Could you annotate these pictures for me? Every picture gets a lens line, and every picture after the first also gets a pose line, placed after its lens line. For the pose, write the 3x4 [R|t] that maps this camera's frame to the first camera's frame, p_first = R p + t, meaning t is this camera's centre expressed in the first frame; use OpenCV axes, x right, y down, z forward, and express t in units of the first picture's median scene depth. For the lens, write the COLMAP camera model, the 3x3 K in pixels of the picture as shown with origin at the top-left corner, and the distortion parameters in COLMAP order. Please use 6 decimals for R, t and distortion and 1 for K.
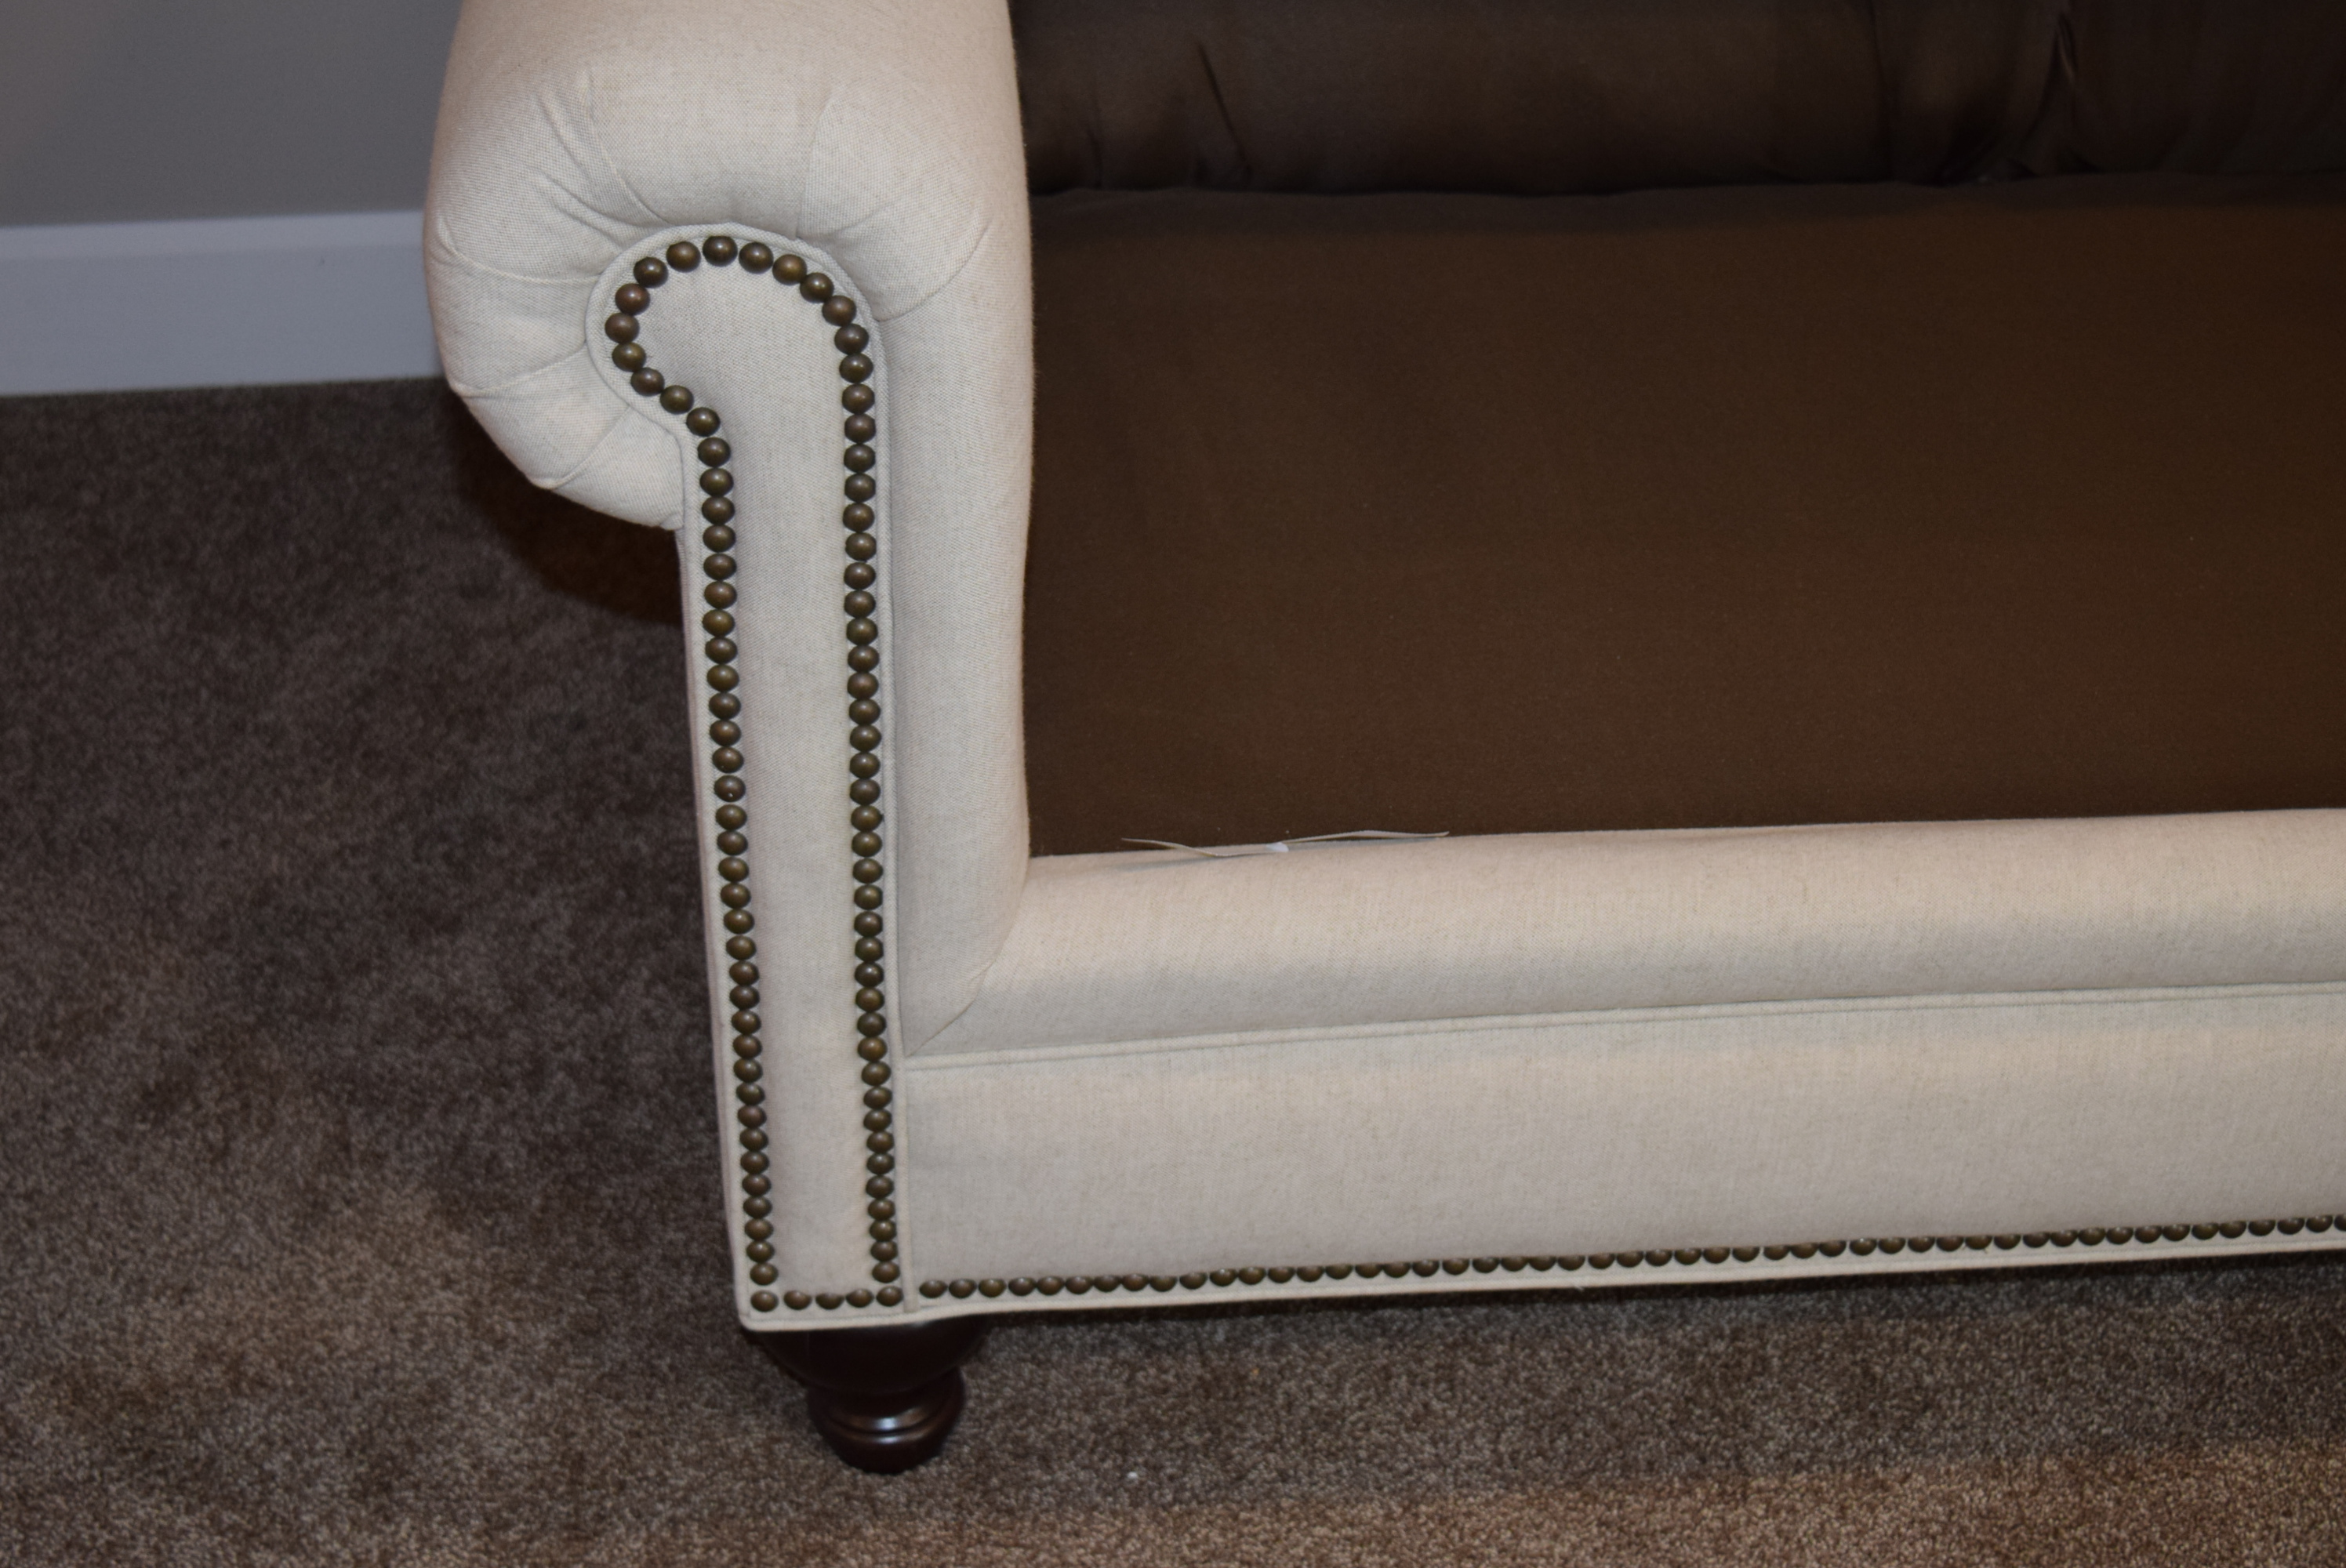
lens RADIAL K [[3812.9, 0, 1172.2], [0, 3812.9, 784.6], [0, 0, 1]] dist [-0.147905, 0.000000]
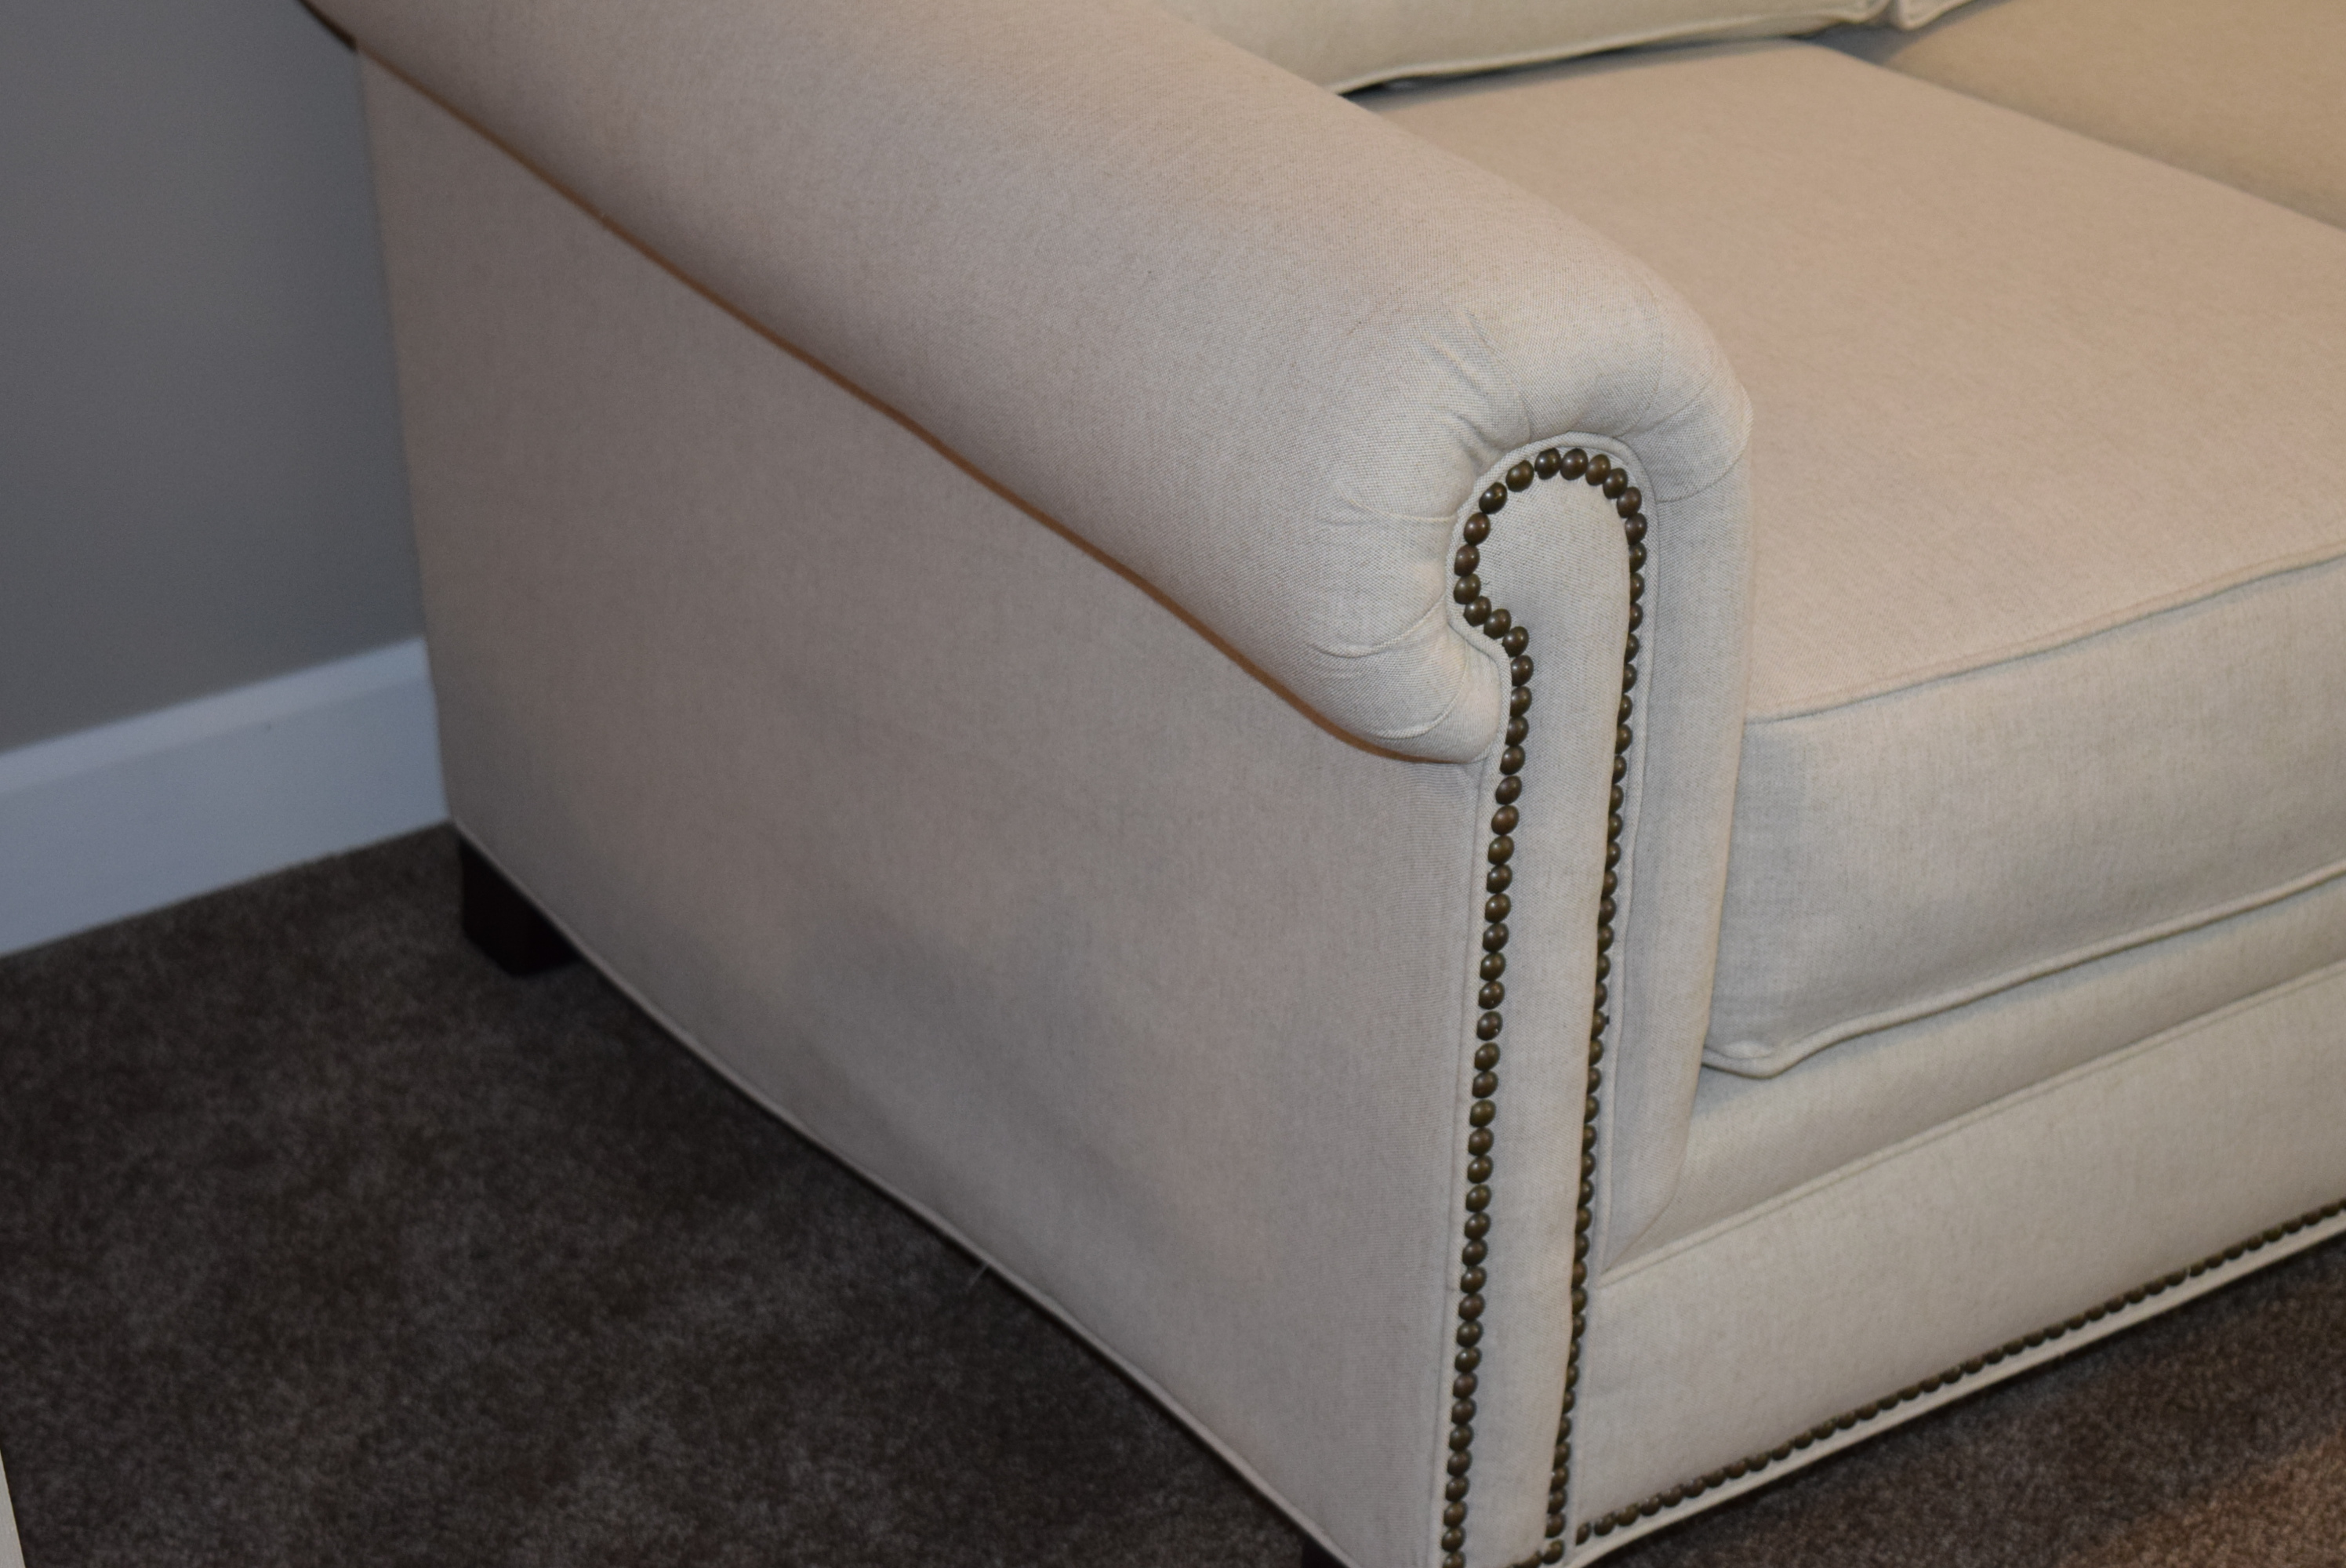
lens RADIAL K [[4925.1, 0, 1173.9], [0, 4925.1, 784.1], [0, 0, 1]] dist [-0.092855, 0.000000]
pose [[0.866424, -0.236812, 0.439578, -0.722593], [0.292091, 0.954407, -0.061558, -0.004080], [-0.404959, 0.181732, 0.896093, -0.128128]]
